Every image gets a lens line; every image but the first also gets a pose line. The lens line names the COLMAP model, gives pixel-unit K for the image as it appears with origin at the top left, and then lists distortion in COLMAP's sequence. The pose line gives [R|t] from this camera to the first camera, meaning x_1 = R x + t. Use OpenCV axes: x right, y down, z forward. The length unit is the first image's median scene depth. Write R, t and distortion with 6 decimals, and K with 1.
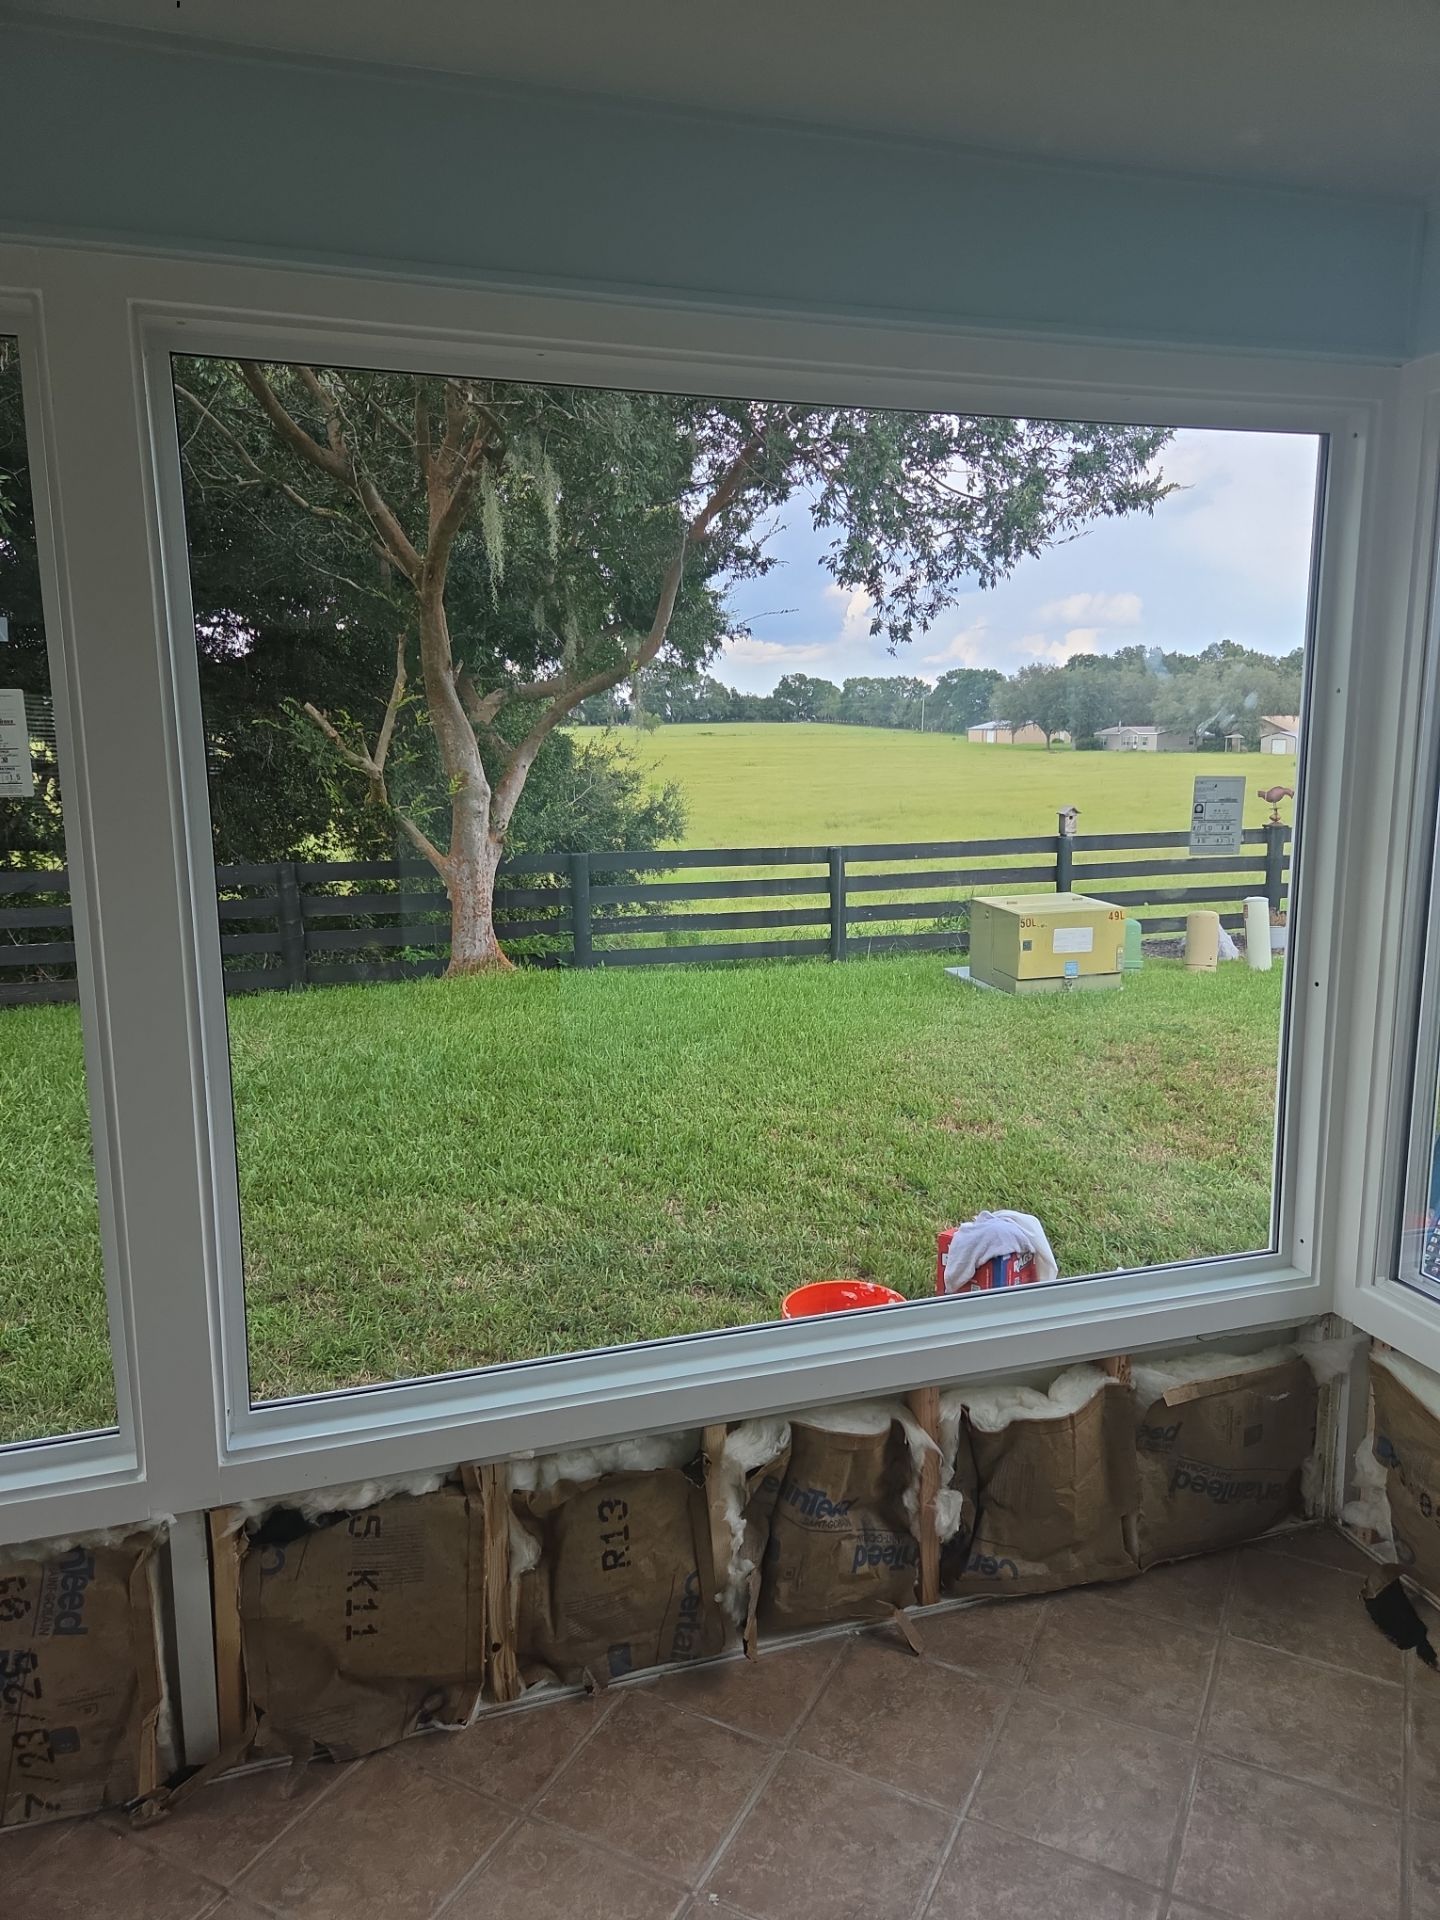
lens RADIAL K [[1282.7, 0, 740.6], [0, 1282.7, 940.0], [0, 0, 1]] dist [0.068953, -0.052085]
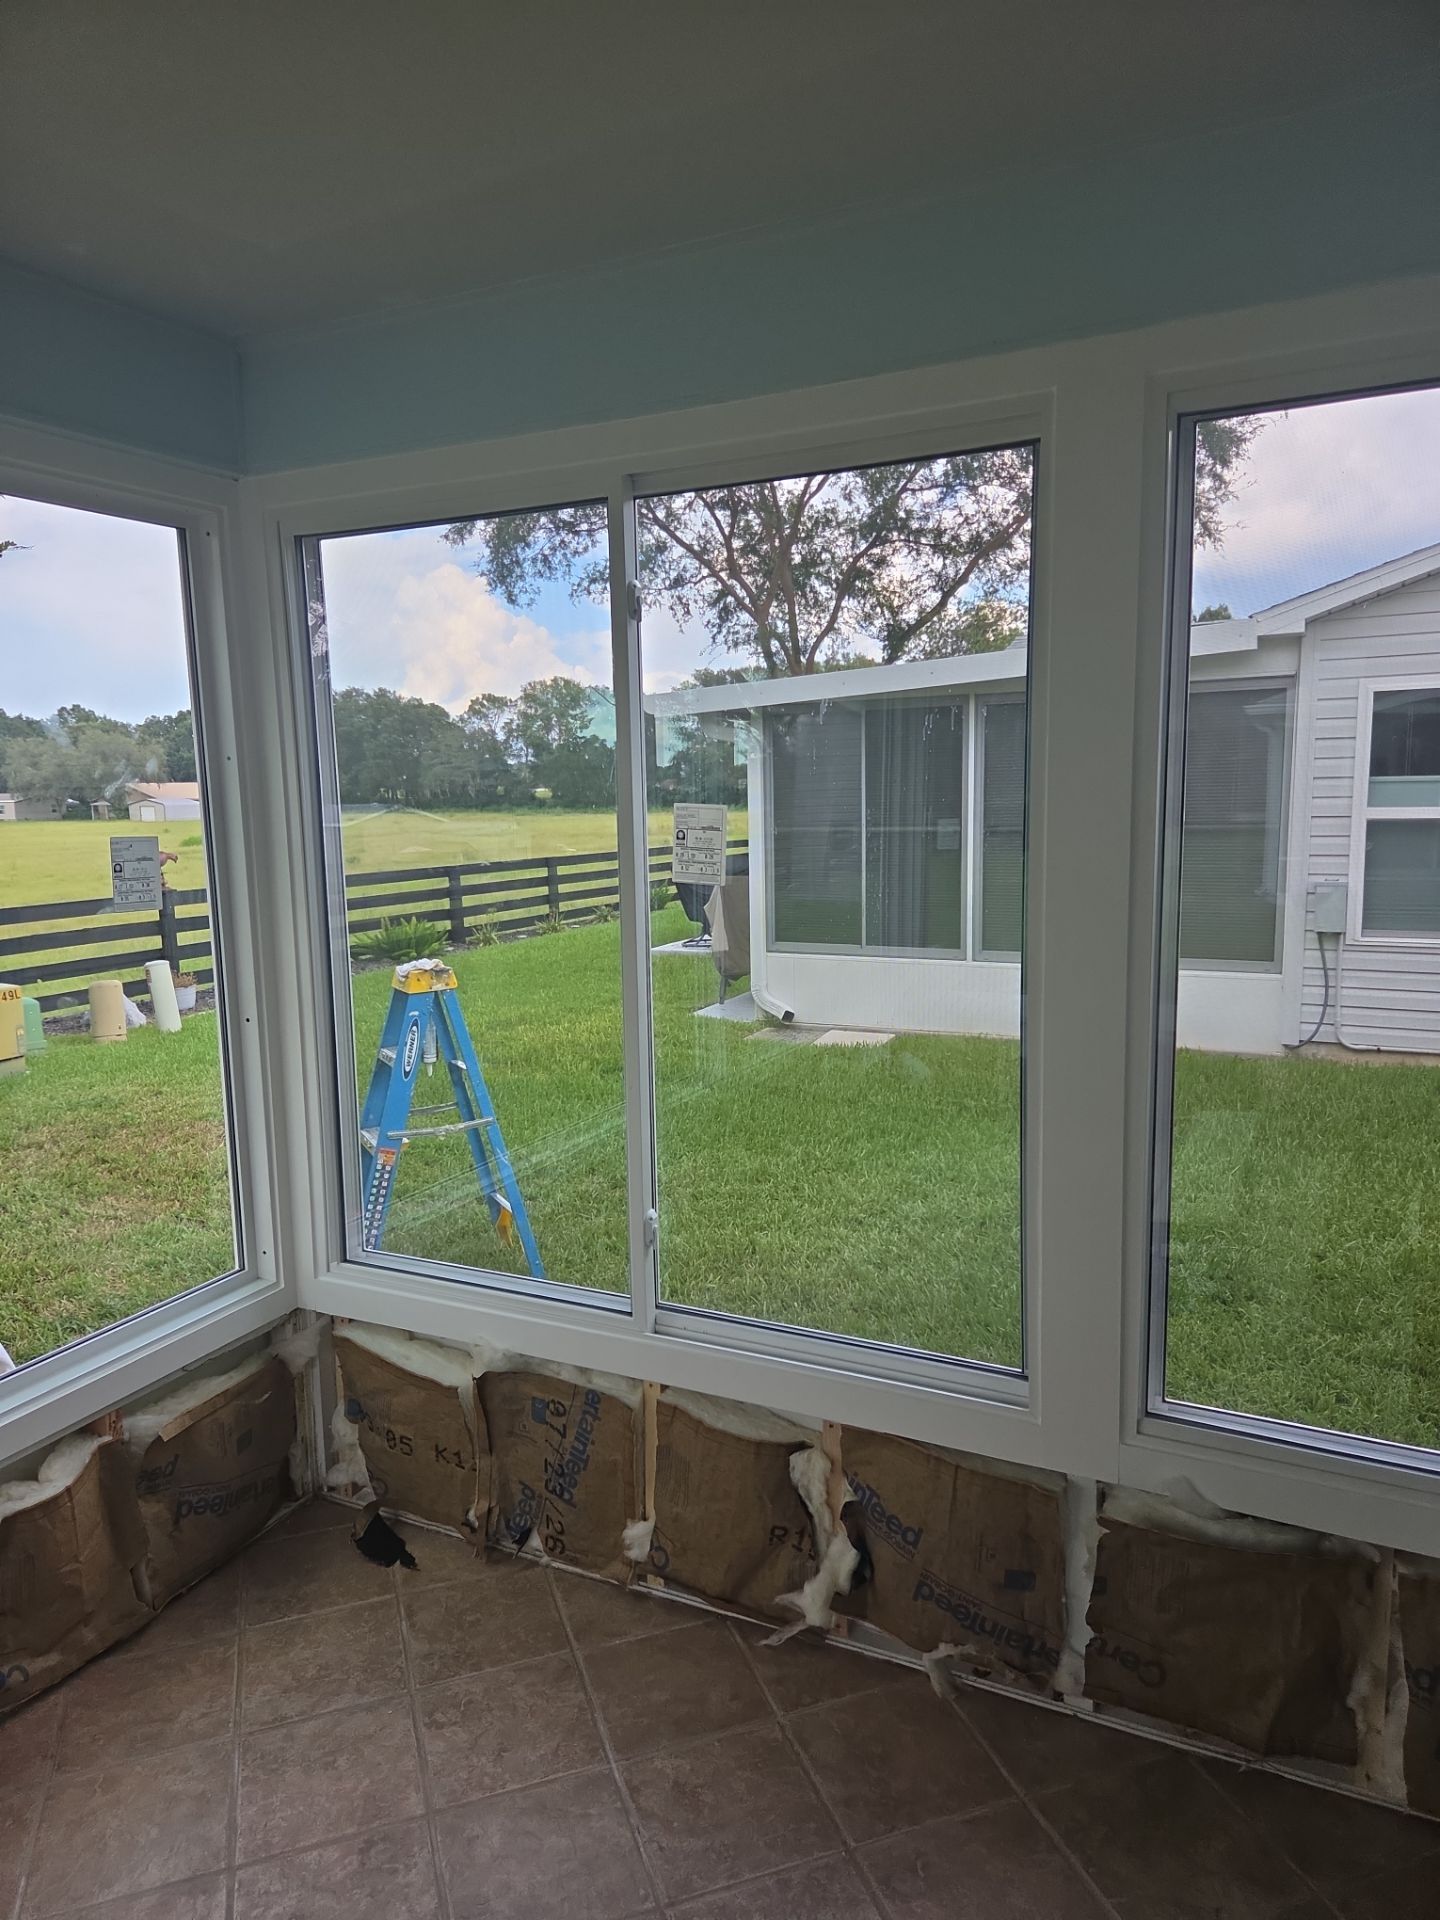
lens RADIAL K [[1282.7, 0, 711.0], [0, 1282.7, 967.7], [0, 0, 1]] dist [0.068953, -0.052085]
pose [[0.699101, -0.109496, 0.706590, -0.024801], [0.130287, 0.991169, 0.024689, 0.005817], [-0.703053, 0.074799, 0.707193, -0.029560]]
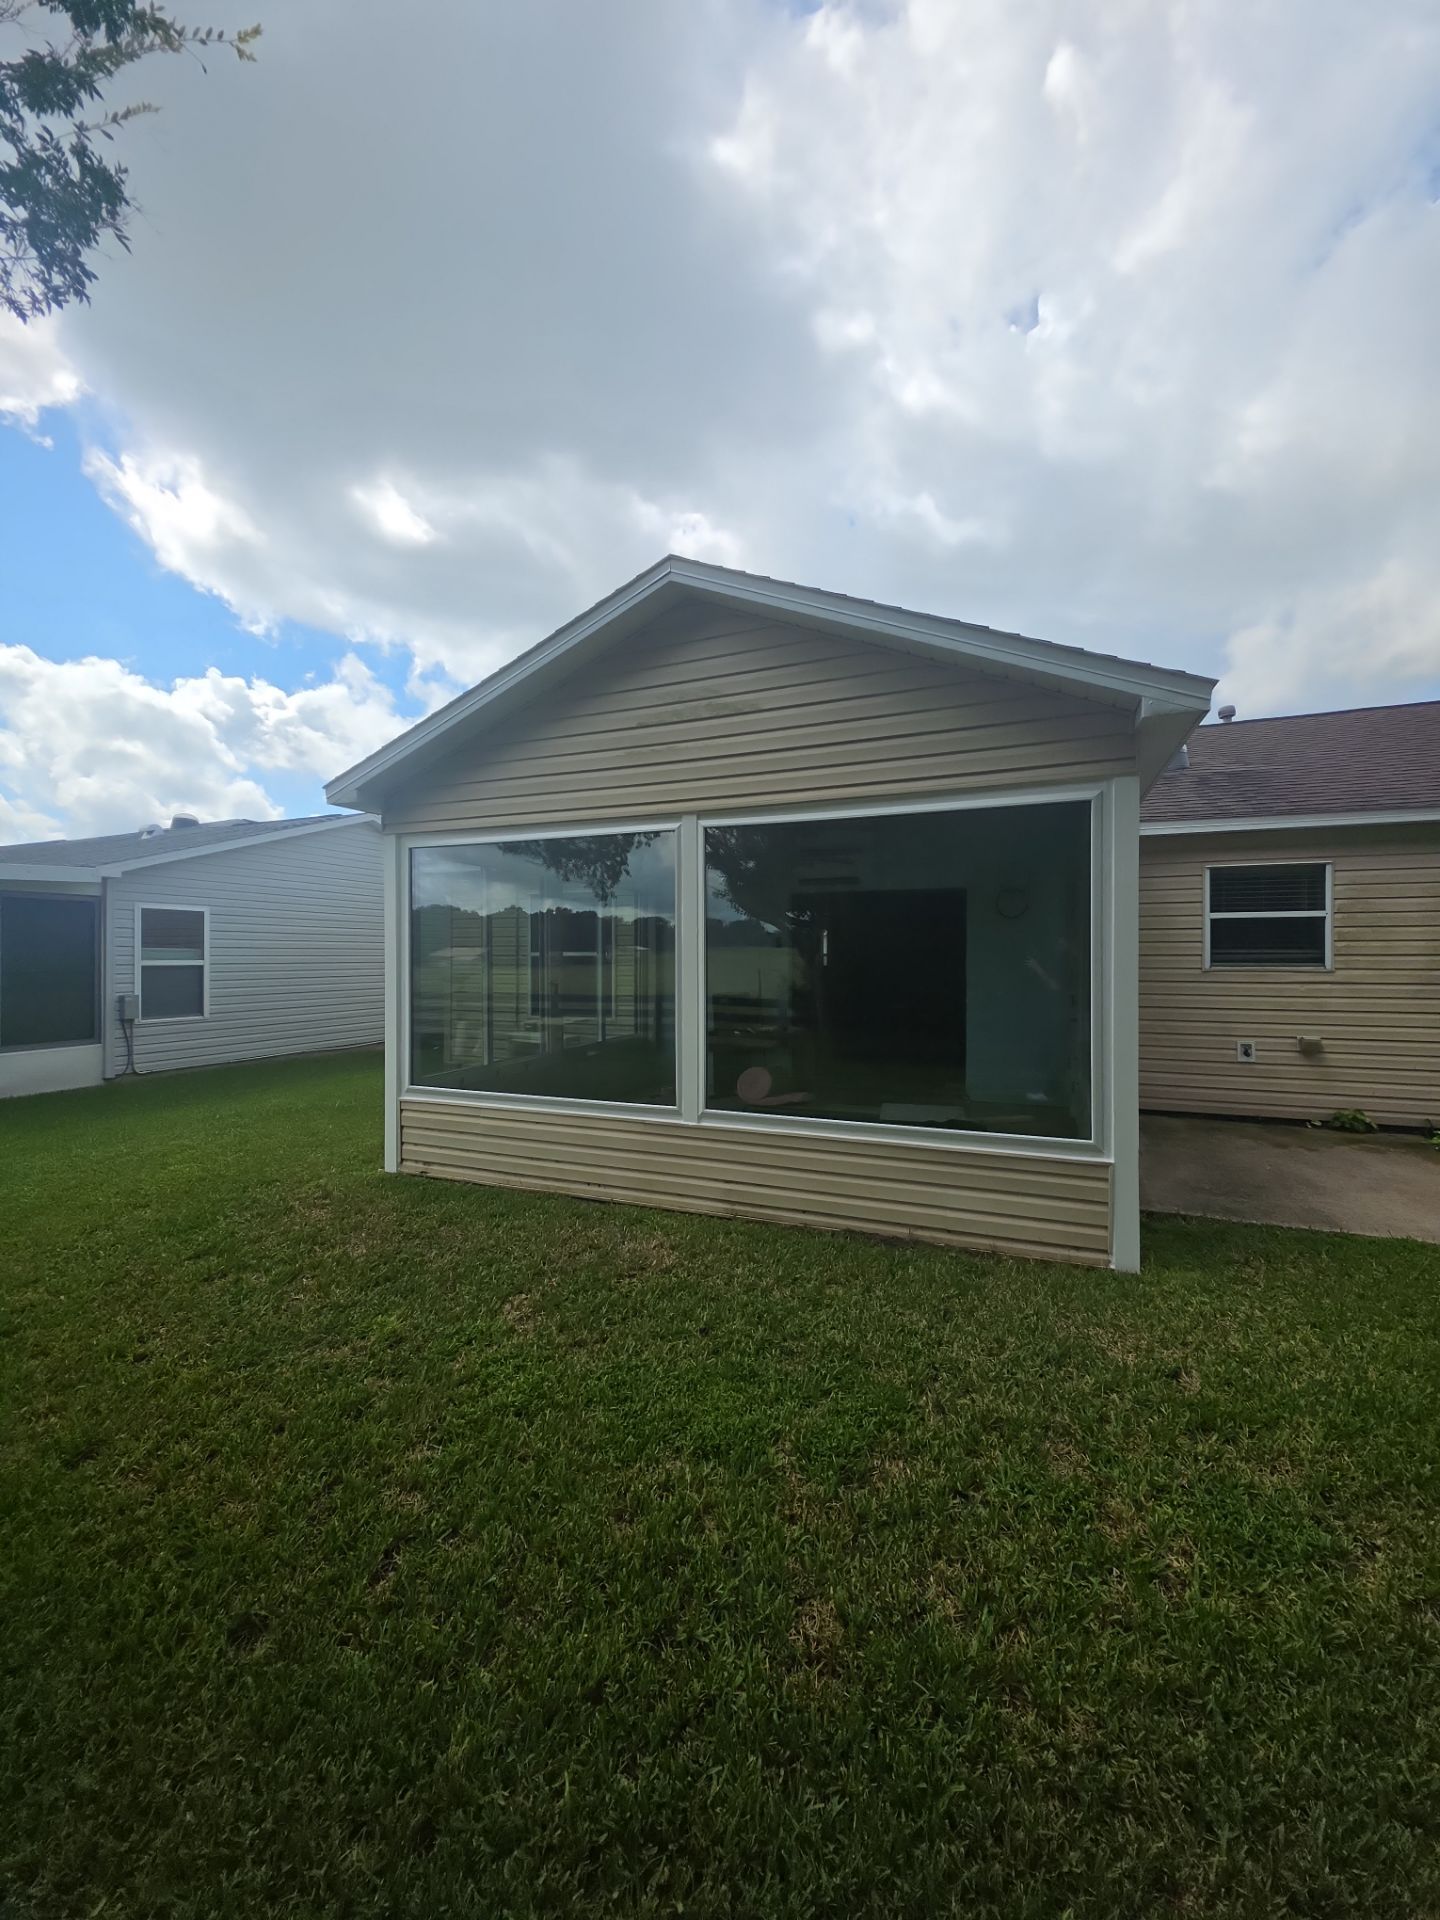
lens RADIAL K [[758.9, 0, 727.0], [0, 758.9, 951.6], [0, 0, 1]] dist [0.007957, -0.004899]
pose [[-0.775070, 0.013064, 0.631740, -0.639377], [0.109943, 0.987324, 0.114471, -0.100525], [-0.622237, 0.158179, -0.766682, 0.858453]]
